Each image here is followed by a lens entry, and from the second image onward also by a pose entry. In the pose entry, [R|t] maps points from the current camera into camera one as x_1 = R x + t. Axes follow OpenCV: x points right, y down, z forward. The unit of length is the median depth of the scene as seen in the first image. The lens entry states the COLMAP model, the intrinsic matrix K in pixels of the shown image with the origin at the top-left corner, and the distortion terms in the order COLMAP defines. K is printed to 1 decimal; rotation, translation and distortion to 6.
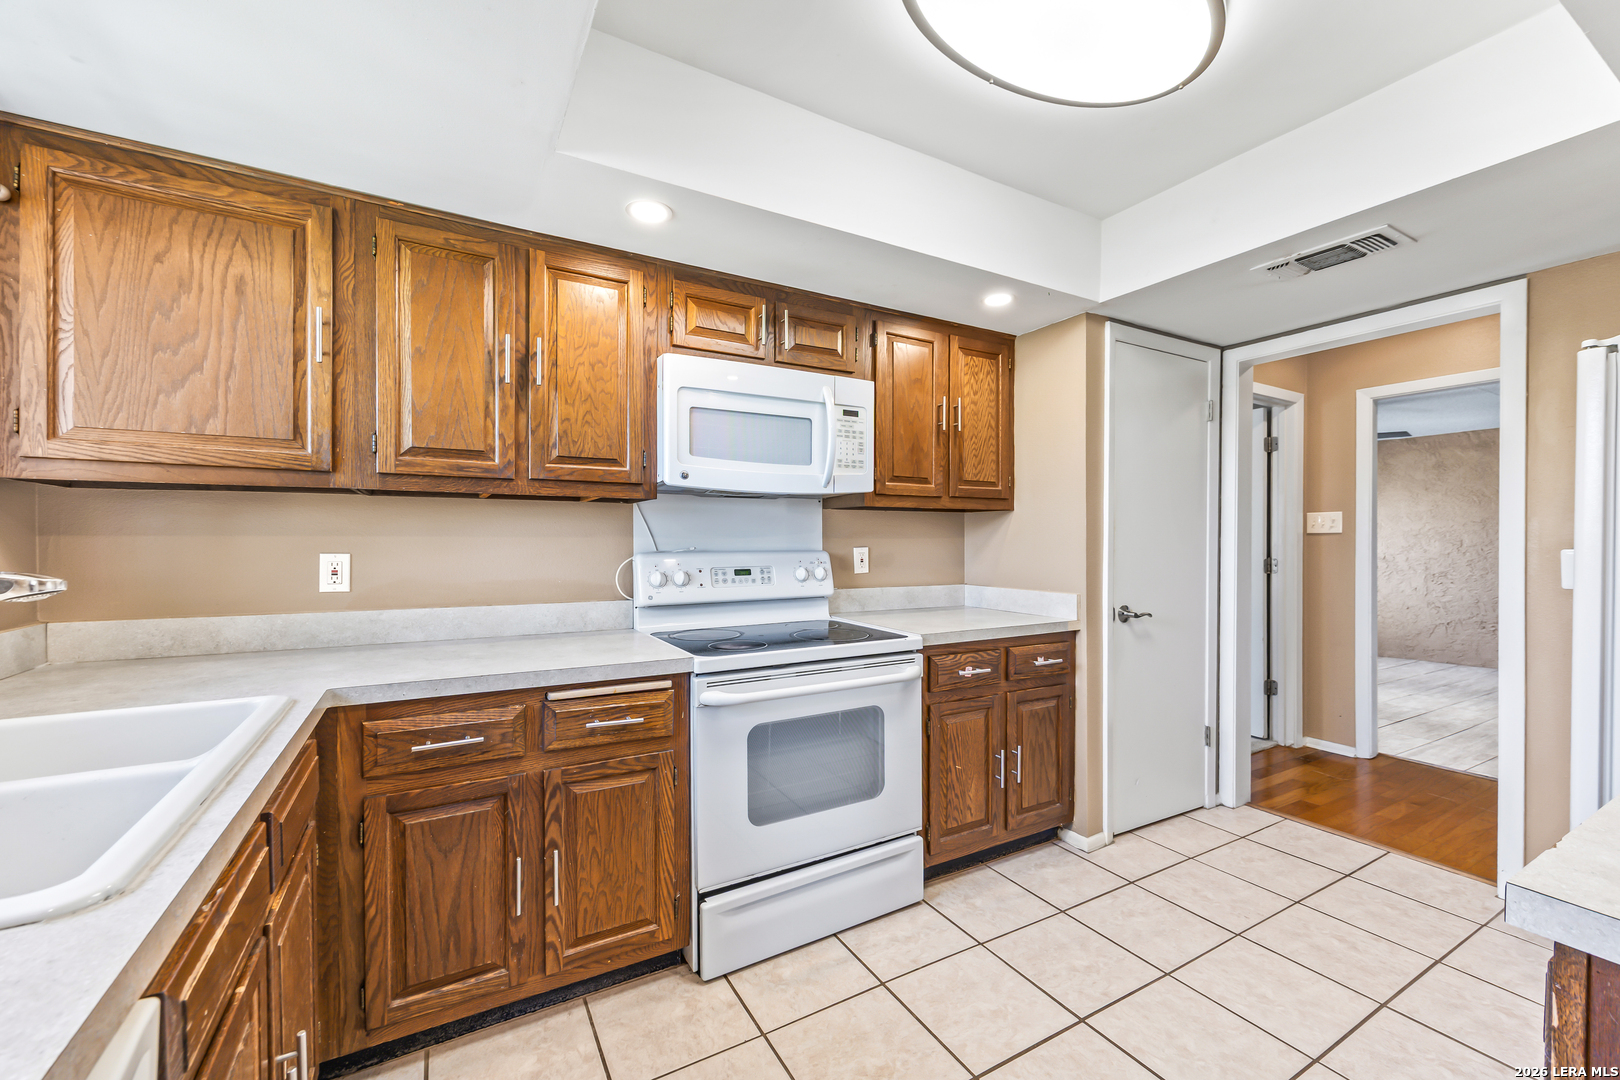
lens RADIAL K [[629.0, 0, 850.9], [0, 629.0, 543.9], [0, 0, 1]] dist [-0.002586, 0.000093]
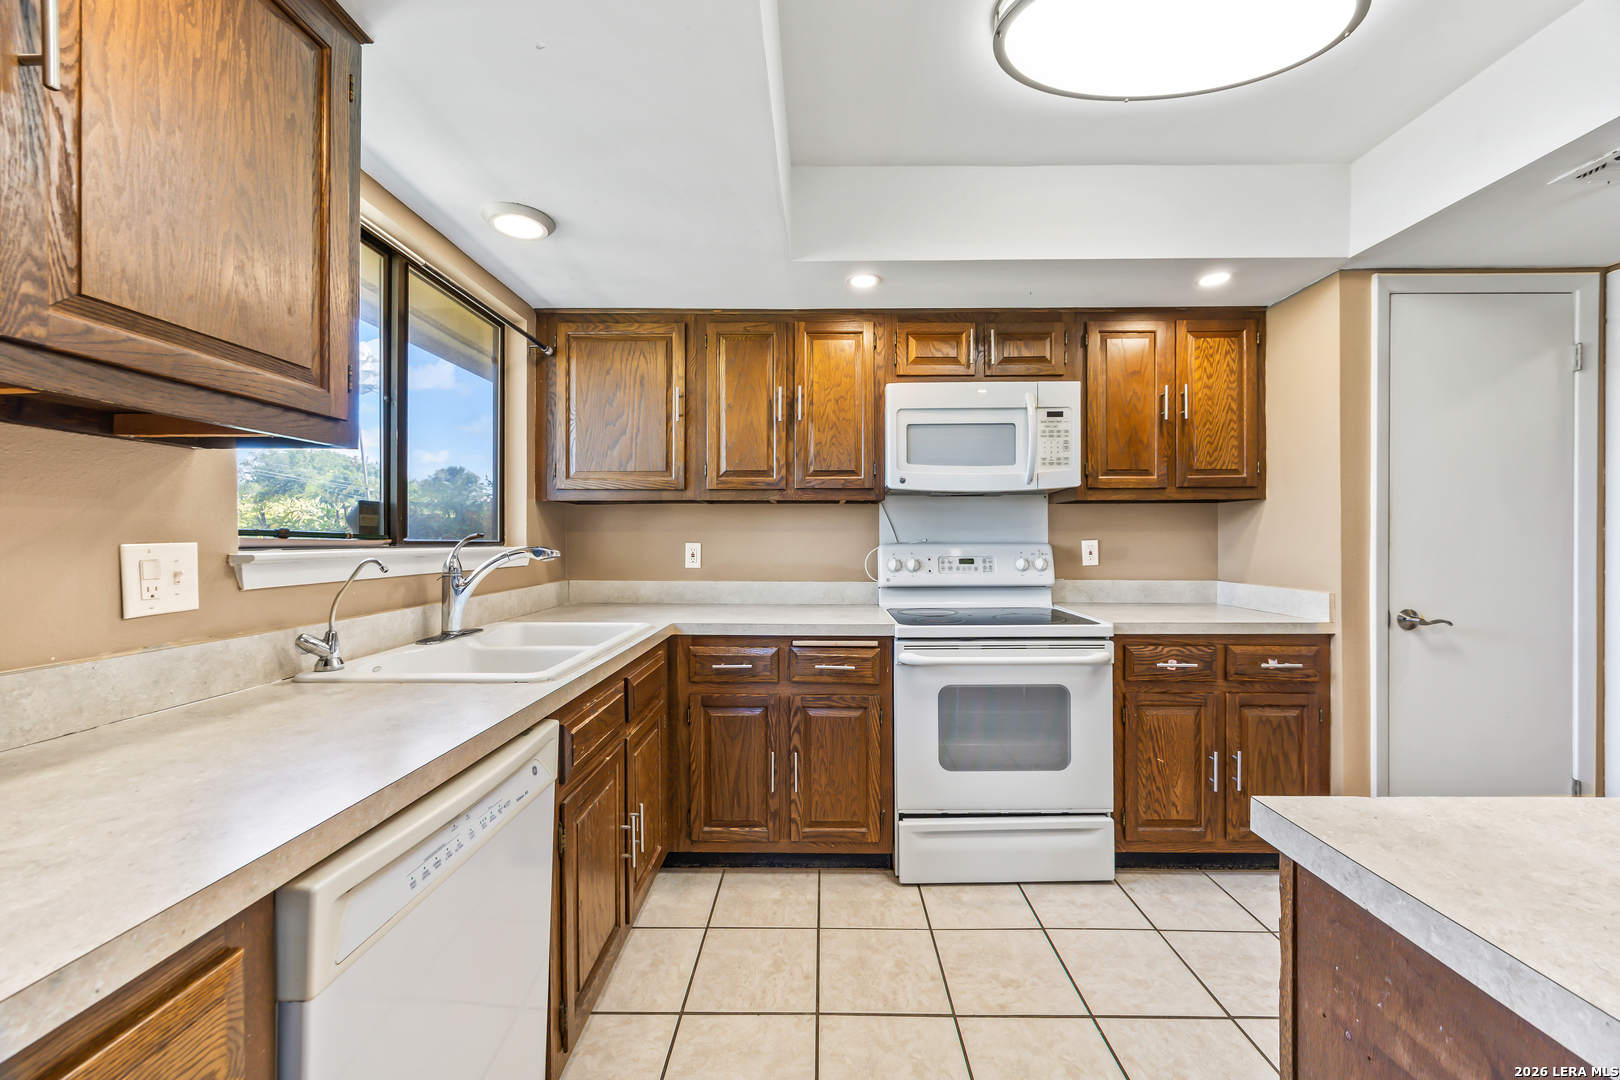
lens RADIAL K [[629.0, 0, 830.4], [0, 629.0, 538.7], [0, 0, 1]] dist [-0.002586, 0.000093]
pose [[0.851181, -0.001000, -0.524872, 0.266352], [-0.002244, 0.999982, -0.005545, 0.013124], [0.524868, 0.005898, 0.851163, -0.127434]]
